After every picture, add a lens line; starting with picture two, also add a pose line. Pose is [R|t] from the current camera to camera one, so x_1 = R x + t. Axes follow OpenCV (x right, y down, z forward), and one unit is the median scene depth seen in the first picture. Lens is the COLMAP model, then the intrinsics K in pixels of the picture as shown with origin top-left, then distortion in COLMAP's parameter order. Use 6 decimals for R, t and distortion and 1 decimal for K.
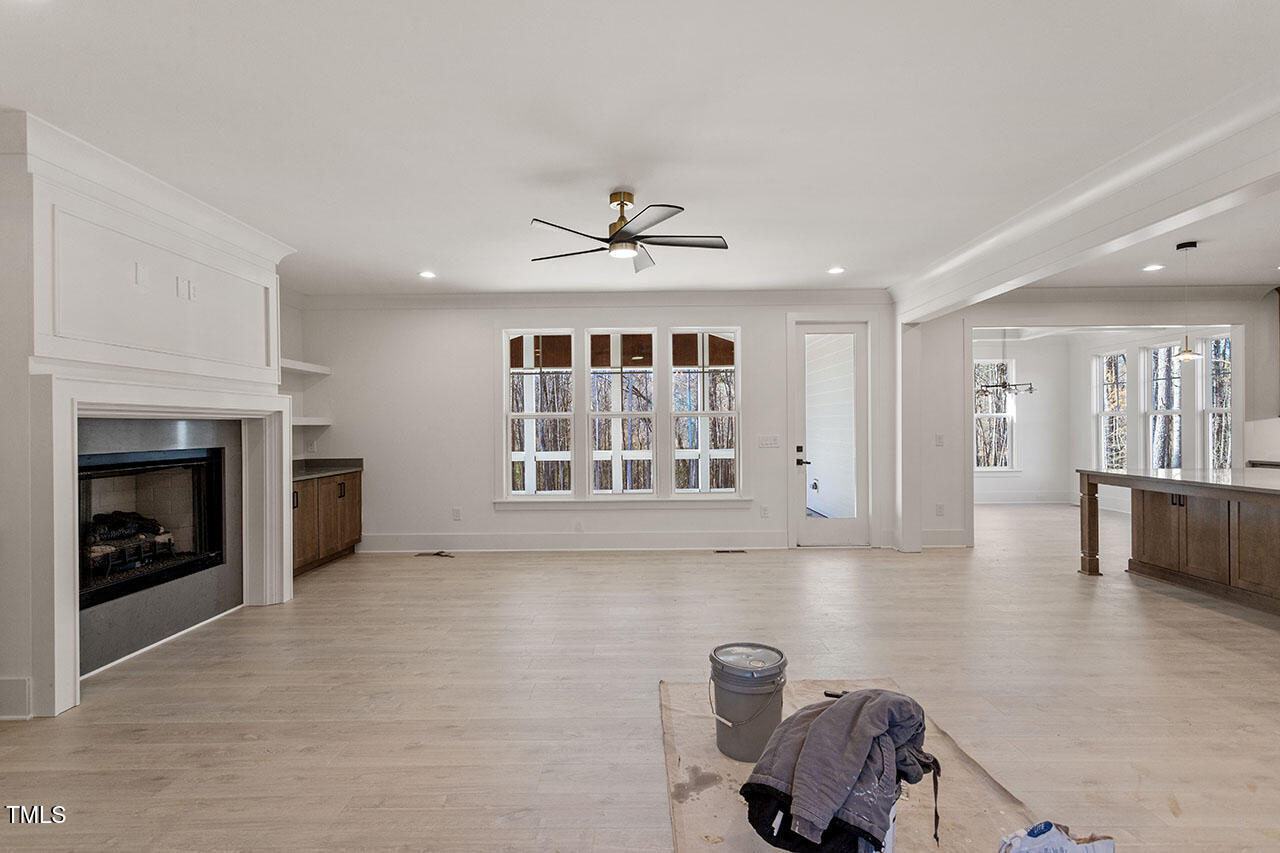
lens RADIAL K [[609.9, 0, 640.2], [0, 609.9, 429.5], [0, 0, 1]] dist [0.007454, 0.001138]
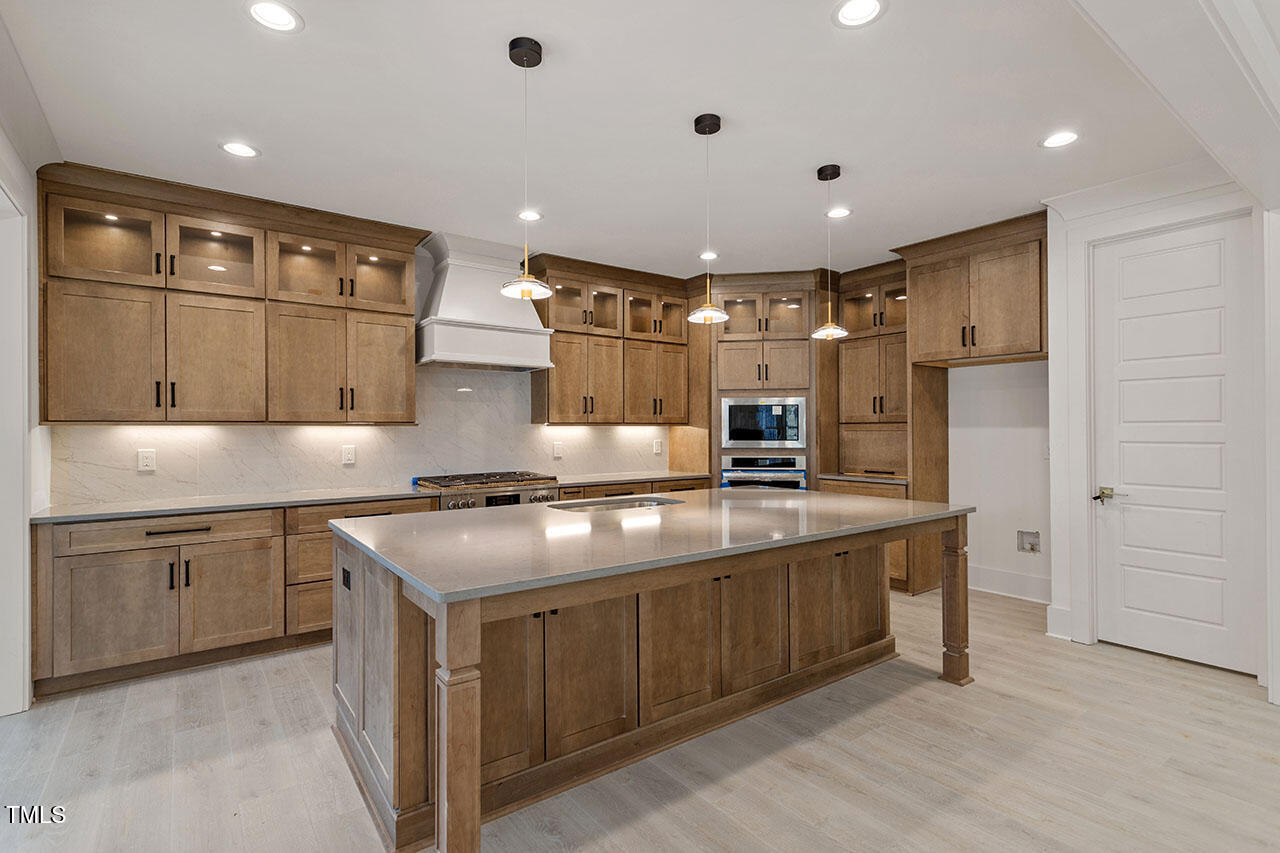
lens RADIAL K [[606.5, 0, 634.8], [0, 606.5, 432.1], [0, 0, 1]] dist [-0.003889, 0.000490]
pose [[-0.593961, 0.010781, 0.804422, 0.444017], [0.013211, 0.999906, -0.003647, -0.007687], [-0.804385, 0.008461, -0.594048, 1.127503]]
